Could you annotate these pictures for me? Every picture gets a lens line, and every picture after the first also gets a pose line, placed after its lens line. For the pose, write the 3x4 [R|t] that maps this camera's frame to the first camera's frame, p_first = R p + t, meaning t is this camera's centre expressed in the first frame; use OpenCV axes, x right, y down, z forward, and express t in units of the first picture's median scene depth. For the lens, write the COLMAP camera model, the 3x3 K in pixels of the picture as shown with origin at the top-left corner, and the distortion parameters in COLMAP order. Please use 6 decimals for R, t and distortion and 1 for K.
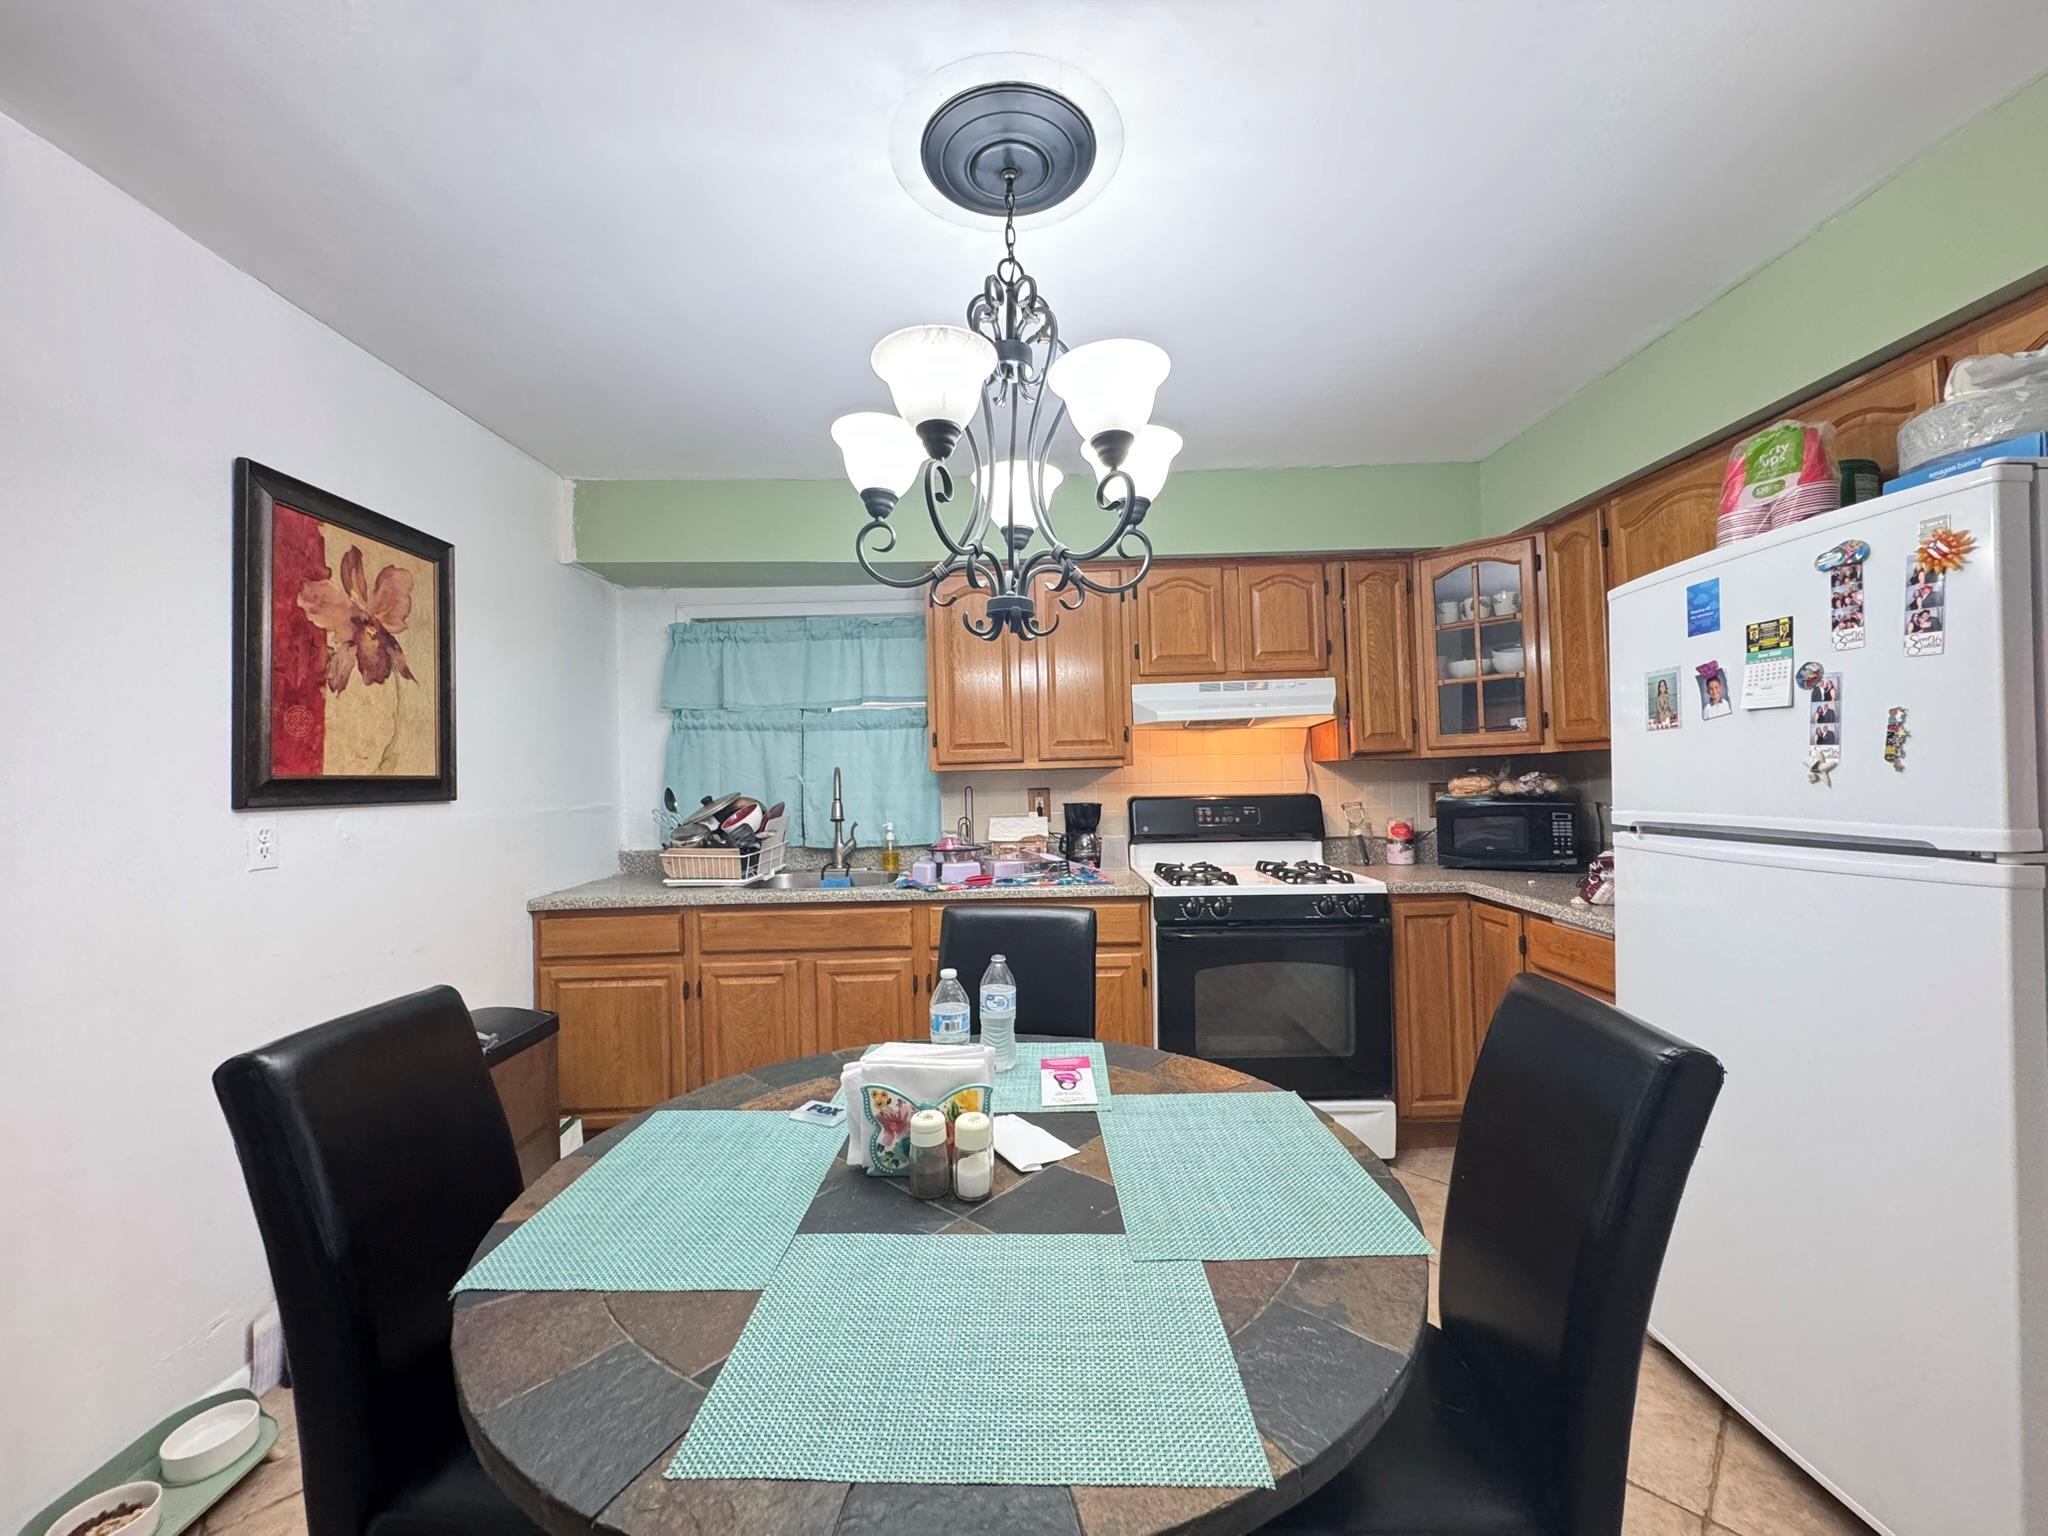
lens RADIAL K [[810.5, 0, 1024.9], [0, 810.5, 766.2], [0, 0, 1]] dist [-0.002924, 0.000212]
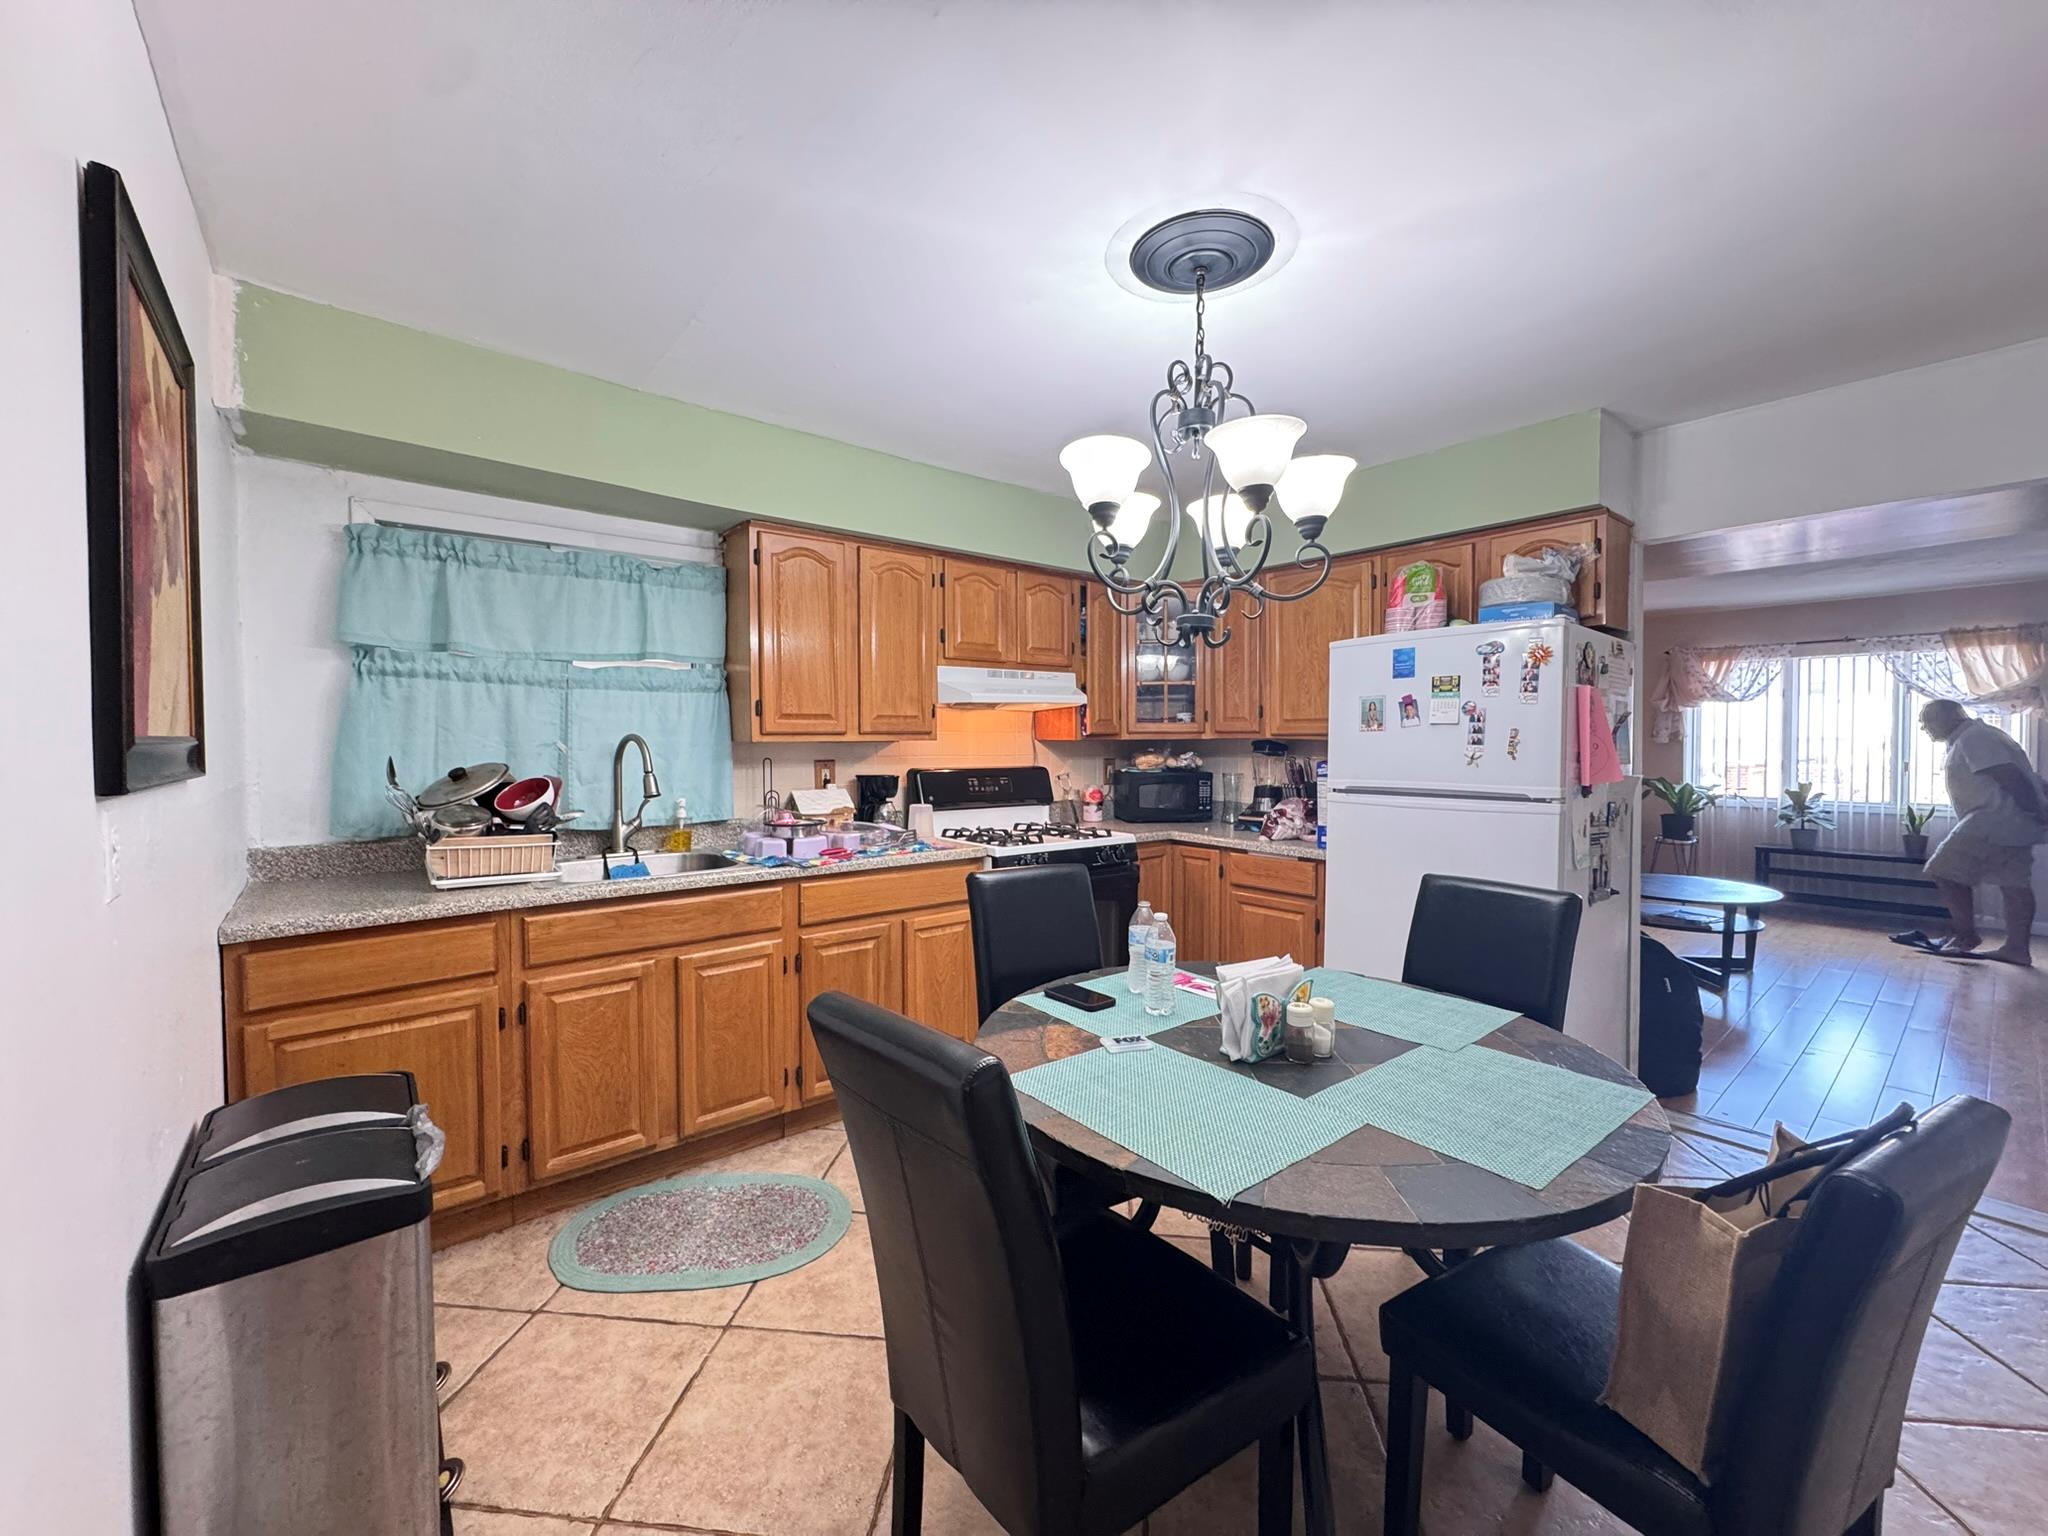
lens RADIAL K [[810.5, 0, 1017.1], [0, 810.5, 766.6], [0, 0, 1]] dist [-0.002924, 0.000212]
pose [[0.773630, 0.002526, 0.633633, -0.484850], [-0.027650, 0.999174, 0.029776, -0.001111], [-0.633035, -0.040556, 0.773061, 0.090524]]
